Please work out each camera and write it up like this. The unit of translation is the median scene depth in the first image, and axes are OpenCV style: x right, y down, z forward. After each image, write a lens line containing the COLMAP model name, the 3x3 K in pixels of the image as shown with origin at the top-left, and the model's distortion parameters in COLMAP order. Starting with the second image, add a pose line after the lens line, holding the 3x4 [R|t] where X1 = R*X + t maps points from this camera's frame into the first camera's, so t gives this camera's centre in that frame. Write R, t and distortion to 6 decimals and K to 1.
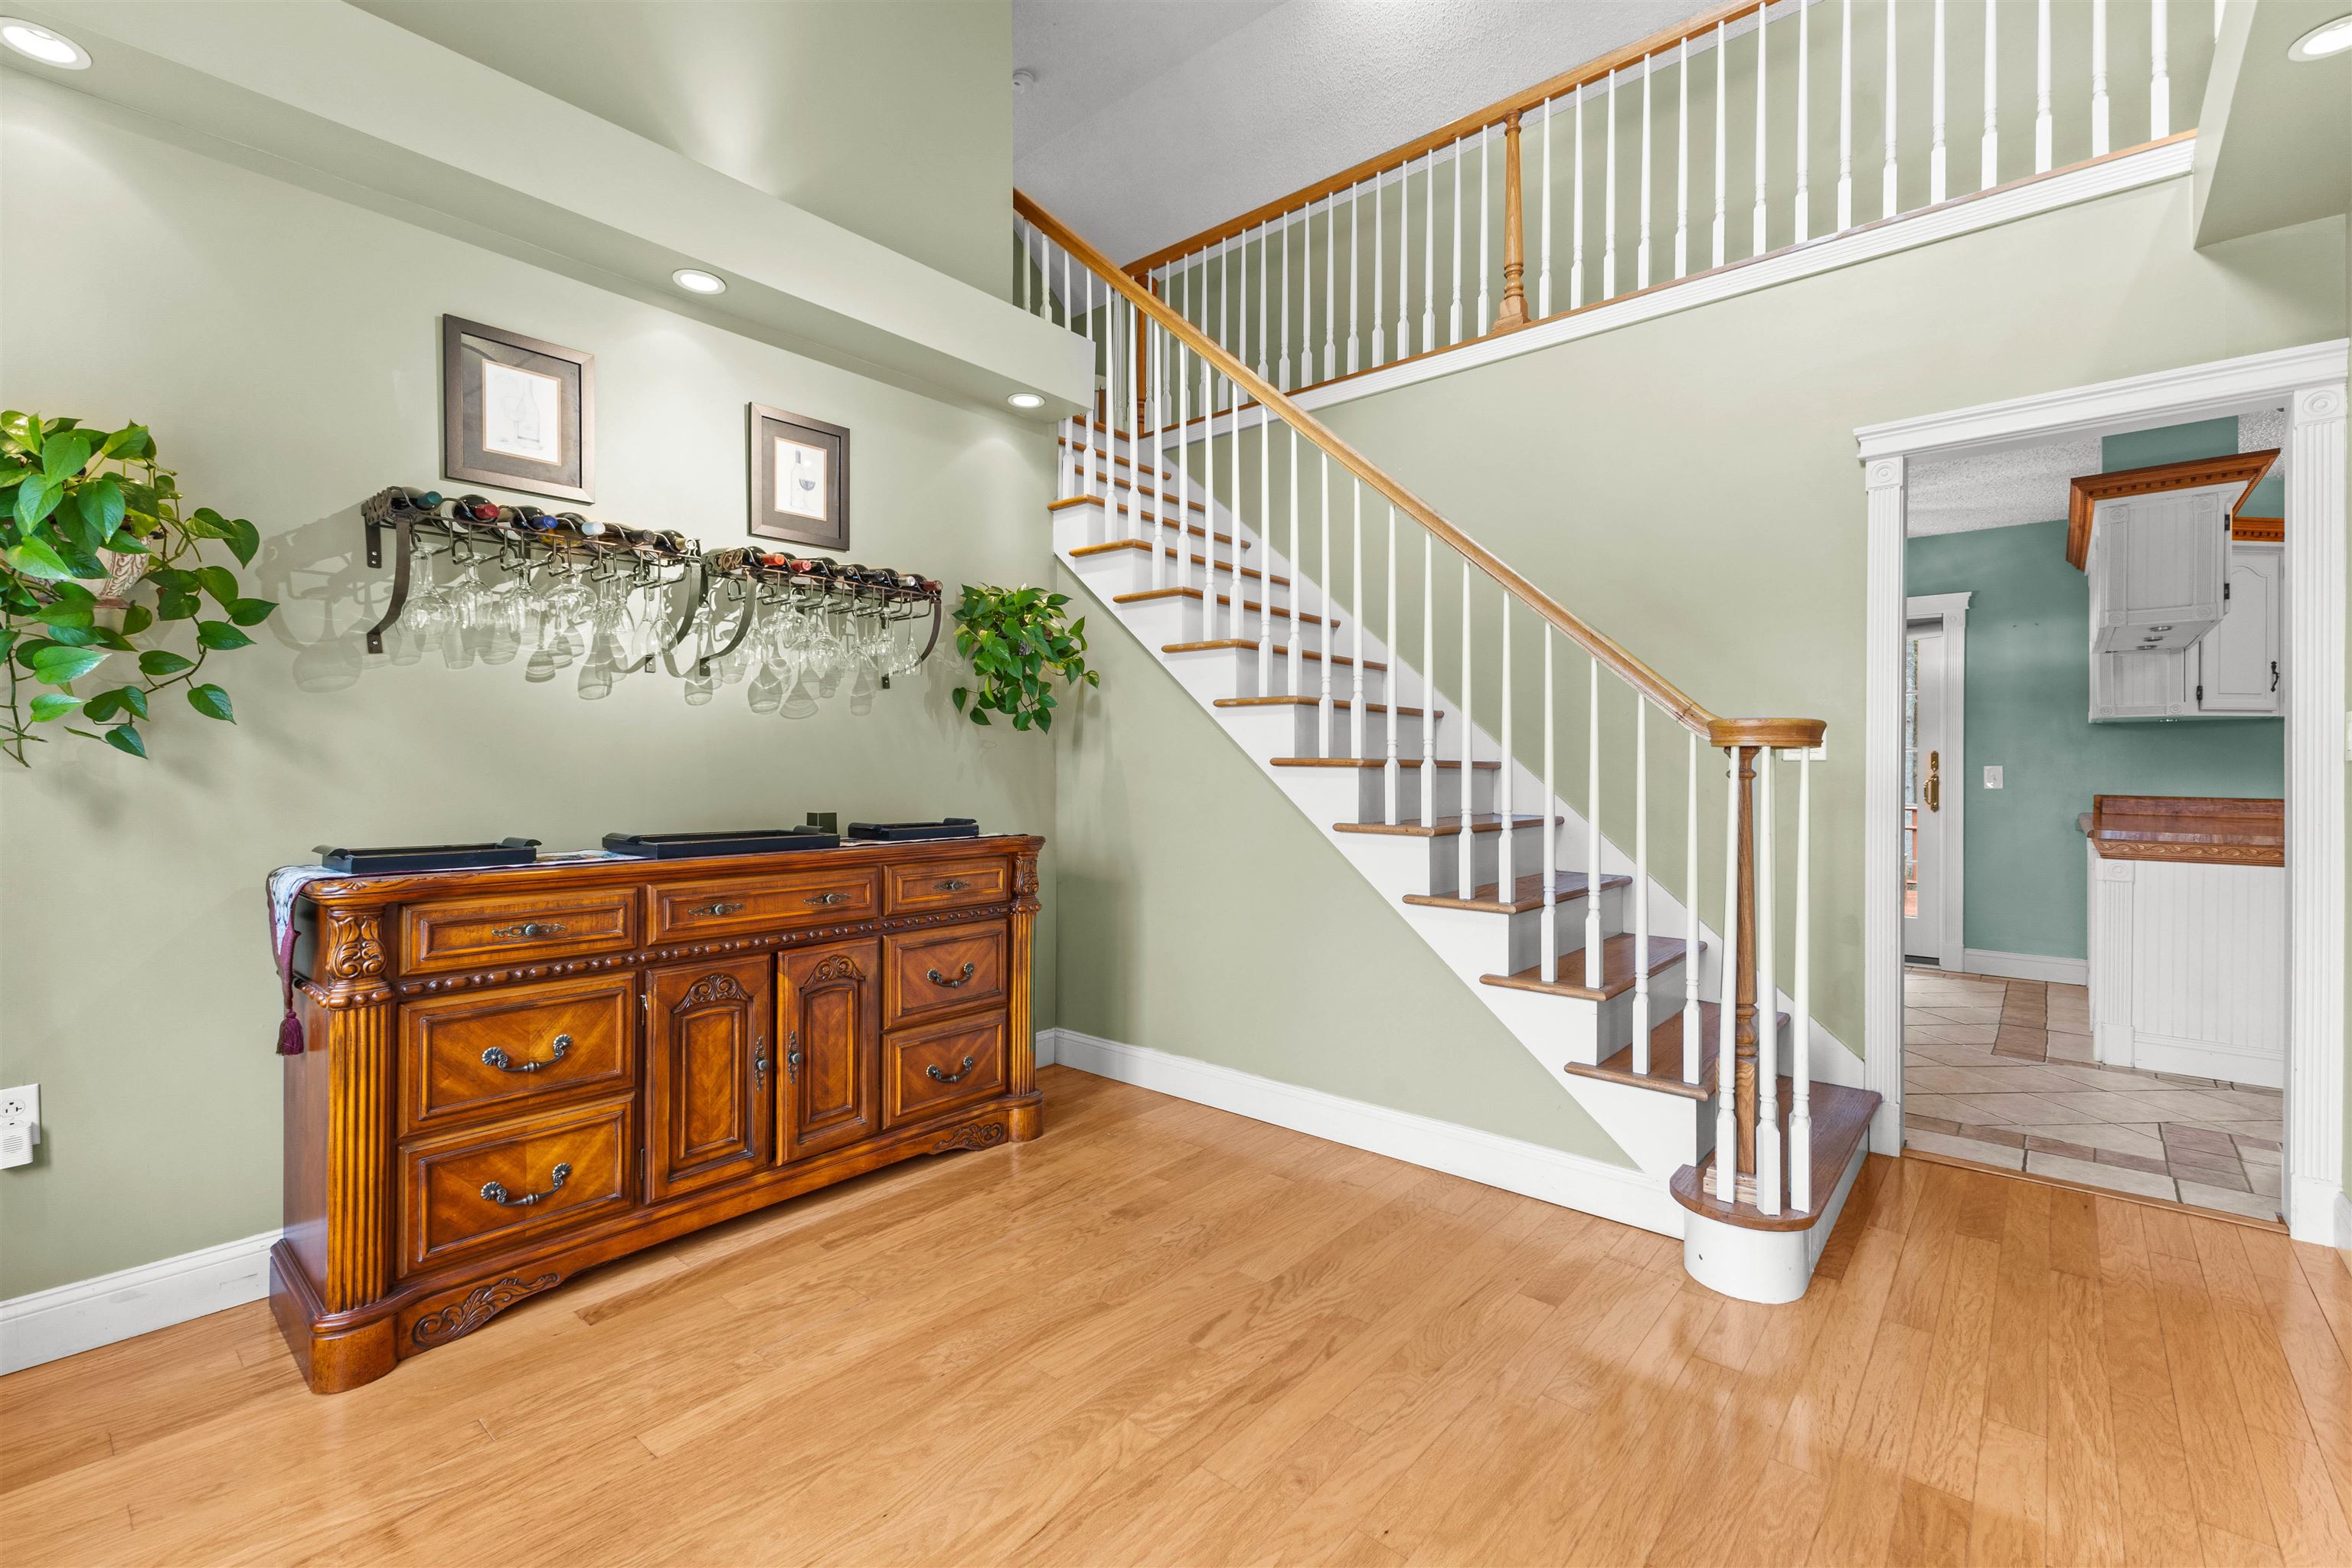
lens RADIAL K [[1028.9, 0, 1172.9], [0, 1028.9, 778.0], [0, 0, 1]] dist [0.013911, -0.001086]
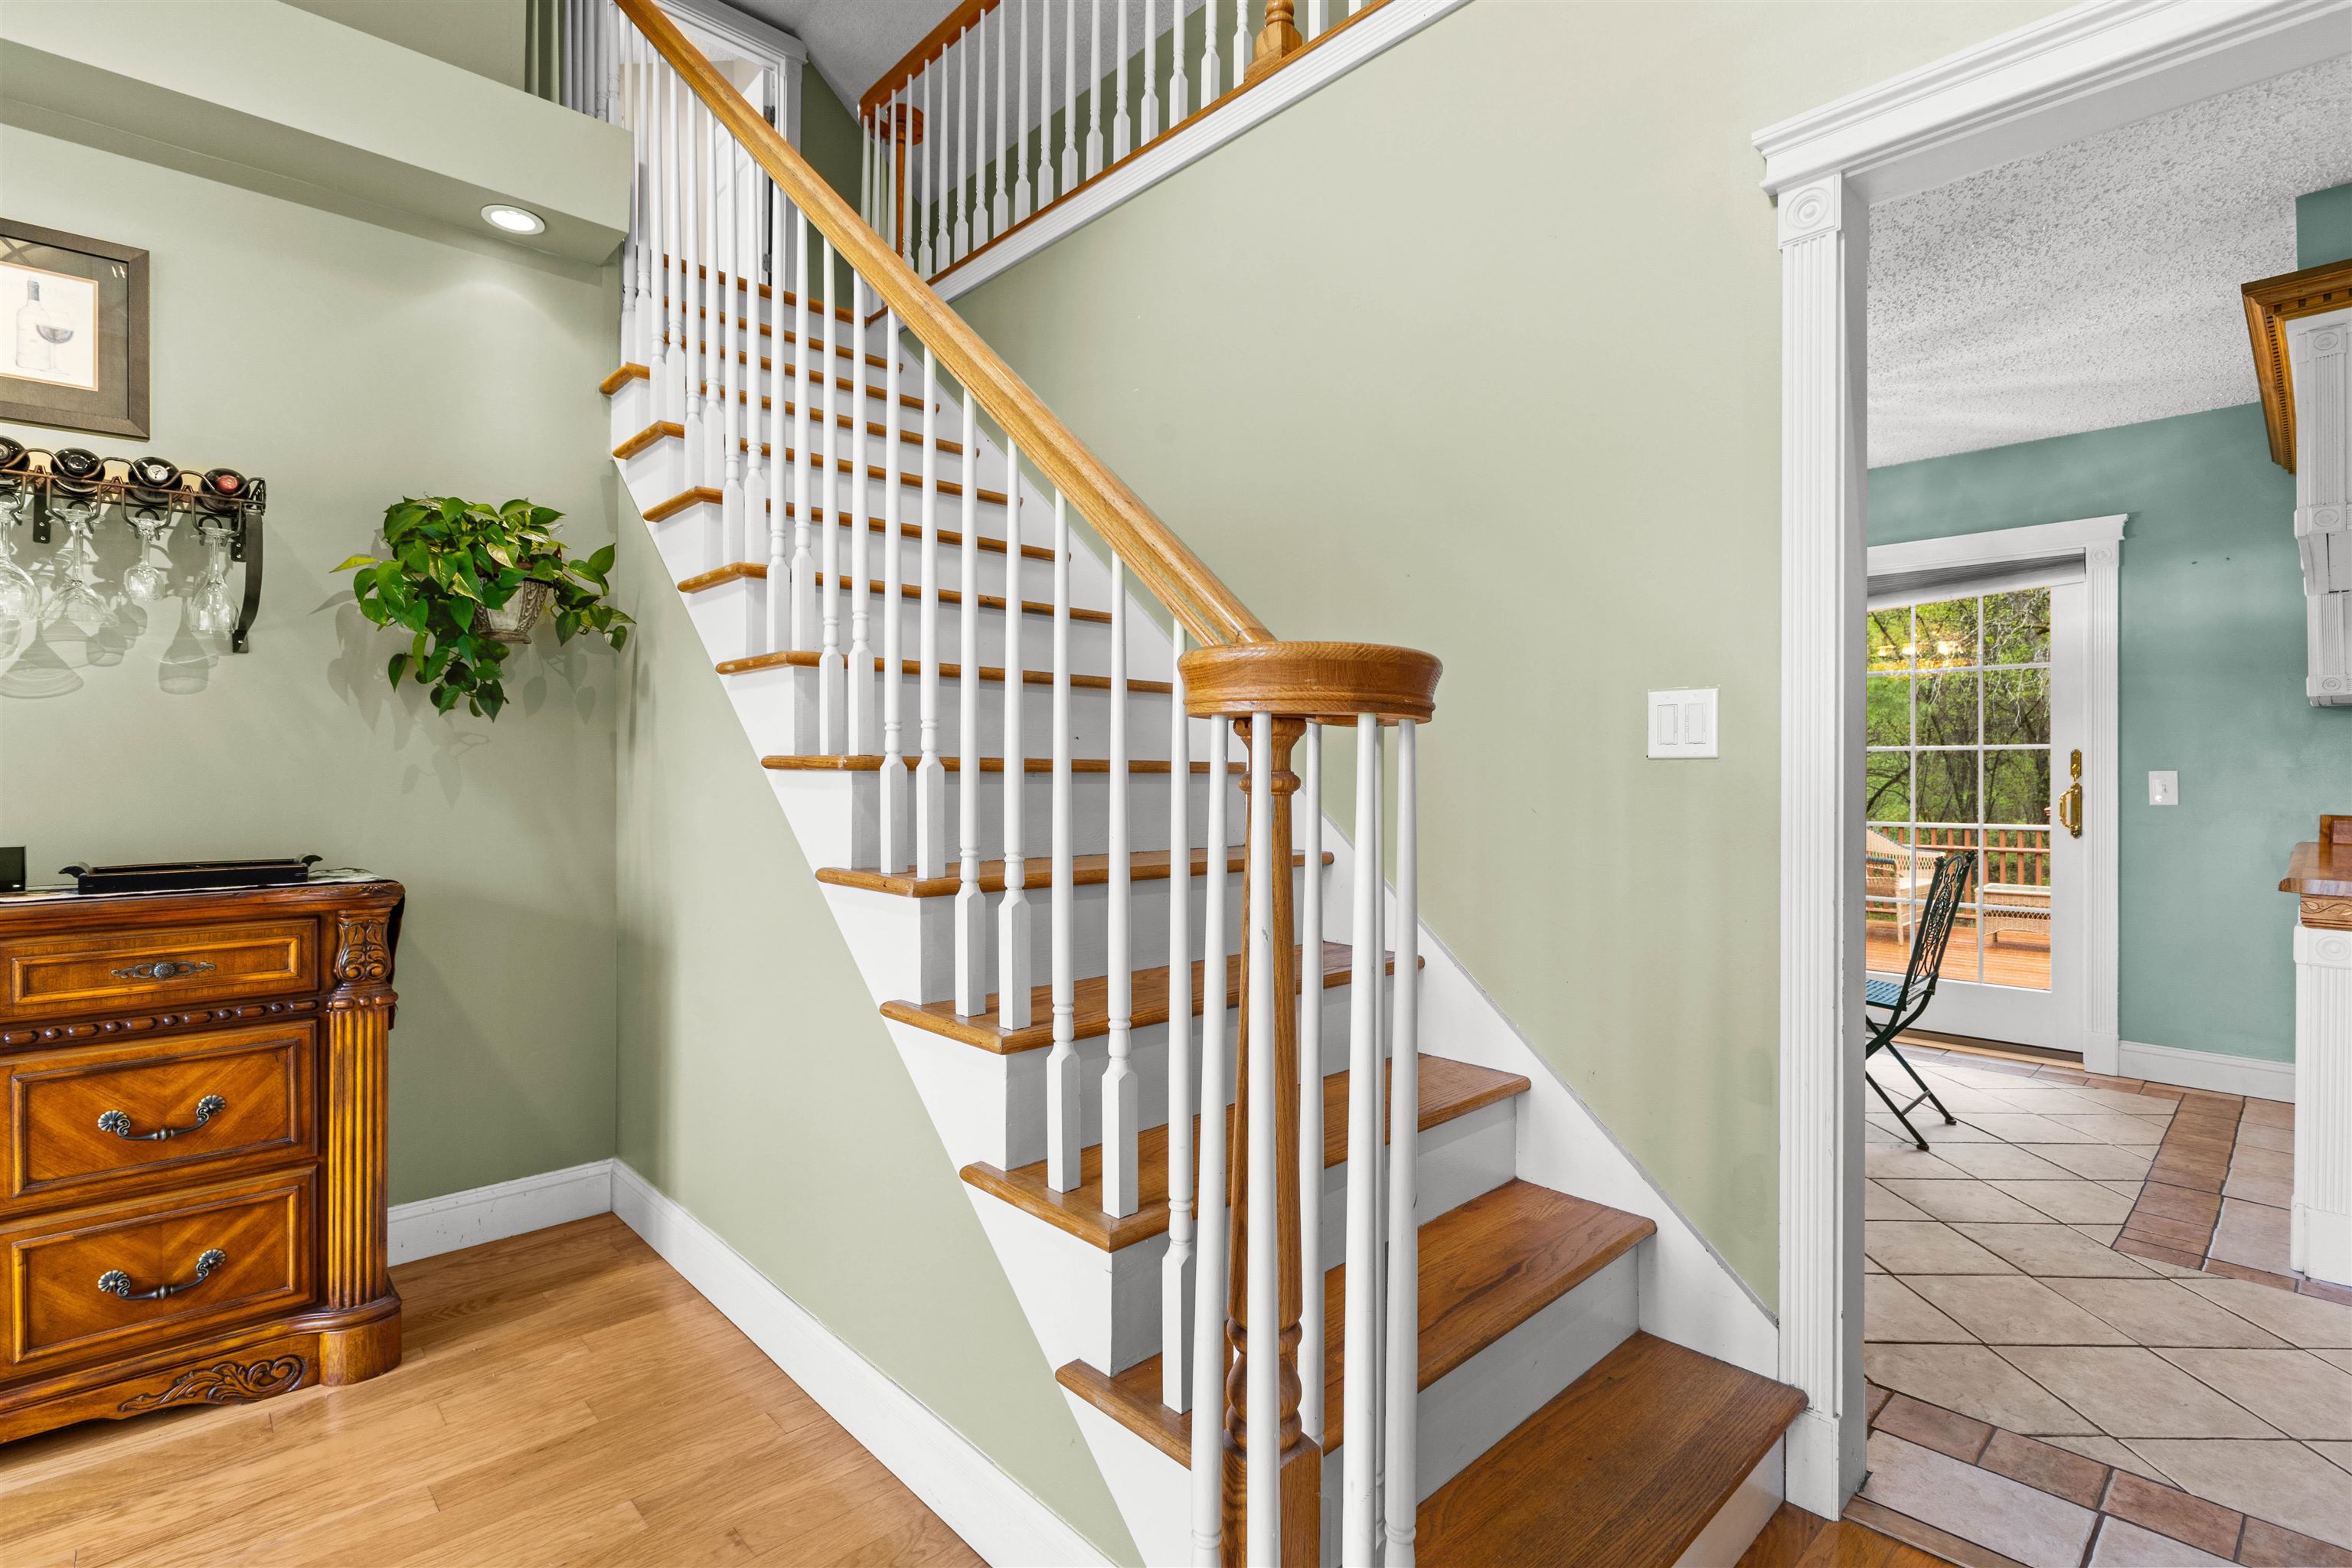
lens RADIAL K [[1100.2, 0, 1180.7], [0, 1100.2, 780.1], [0, 0, 1]] dist [-0.003224, -0.000951]
pose [[0.994278, -0.001158, -0.106813, 0.397611], [0.000389, 0.999974, -0.007217, -0.001064], [0.106819, 0.007134, 0.994253, 0.383089]]
